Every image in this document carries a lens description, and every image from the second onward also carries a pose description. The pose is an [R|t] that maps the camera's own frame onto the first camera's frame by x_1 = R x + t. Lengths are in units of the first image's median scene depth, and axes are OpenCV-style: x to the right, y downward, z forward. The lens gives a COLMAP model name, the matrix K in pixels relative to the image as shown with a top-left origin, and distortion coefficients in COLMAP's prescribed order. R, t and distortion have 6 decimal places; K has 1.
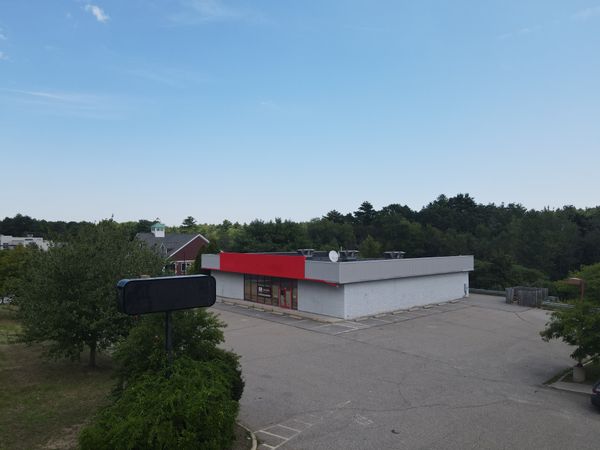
lens RADIAL K [[439.3, 0, 295.7], [0, 439.3, 226.9], [0, 0, 1]] dist [0.000756, 0.027424]
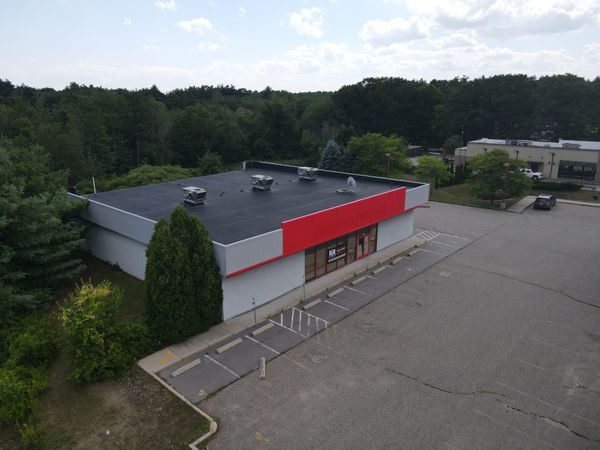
lens RADIAL K [[439.3, 0, 295.7], [0, 439.3, 226.9], [0, 0, 1]] dist [0.000756, 0.027424]
pose [[-0.097651, -0.280484, 0.954879, -0.659079], [-0.018820, 0.959813, 0.280008, -0.079774], [-0.995043, 0.009372, -0.099006, 1.035348]]
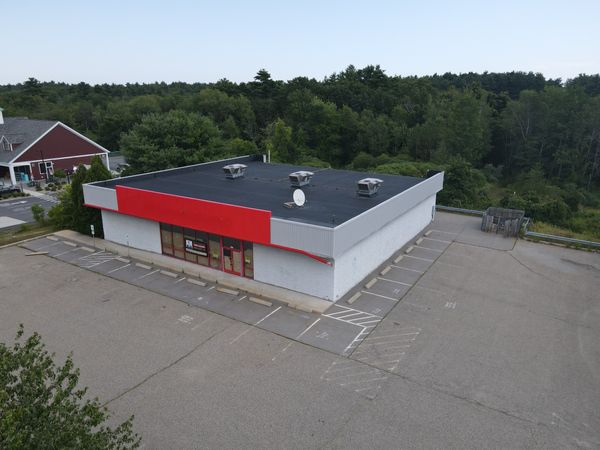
lens RADIAL K [[439.3, 0, 295.7], [0, 439.3, 226.9], [0, 0, 1]] dist [0.000756, 0.027424]
pose [[0.959786, -0.076920, 0.269988, -0.095579], [-0.010802, 0.950899, 0.309312, -0.090094], [-0.280524, -0.299790, 0.911829, 0.305353]]
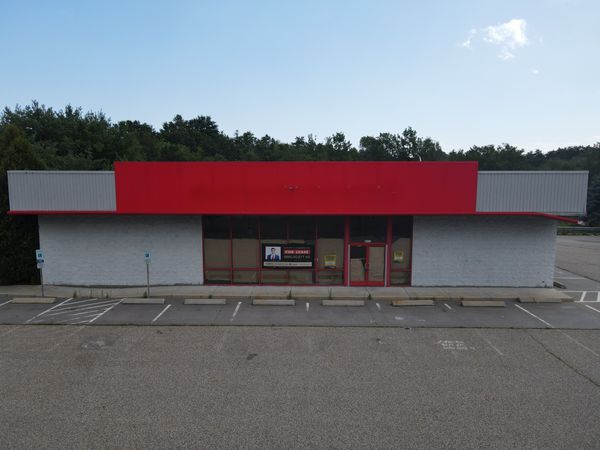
lens RADIAL K [[439.3, 0, 295.7], [0, 439.3, 226.9], [0, 0, 1]] dist [0.000756, 0.027424]
pose [[0.678454, -0.081734, 0.730082, -0.331278], [-0.017455, 0.991718, 0.127245, 0.062327], [-0.734435, -0.099073, 0.671409, 0.659203]]
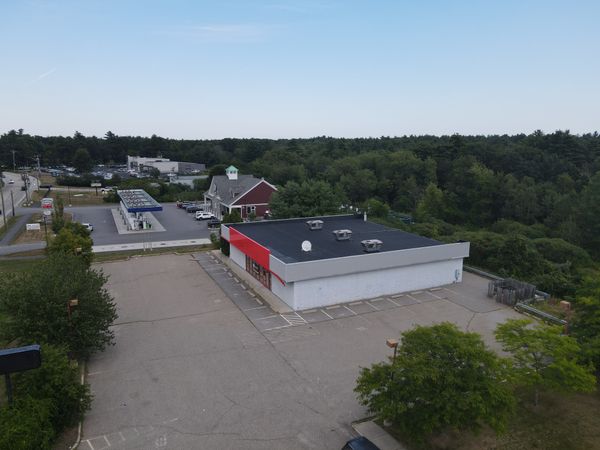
lens RADIAL K [[439.3, 0, 295.7], [0, 439.3, 226.9], [0, 0, 1]] dist [0.000756, 0.027424]
pose [[0.956910, 0.055212, -0.285086, 0.321116], [0.006857, 0.977188, 0.212265, -0.184826], [0.290302, -0.205073, 0.934703, -0.023316]]
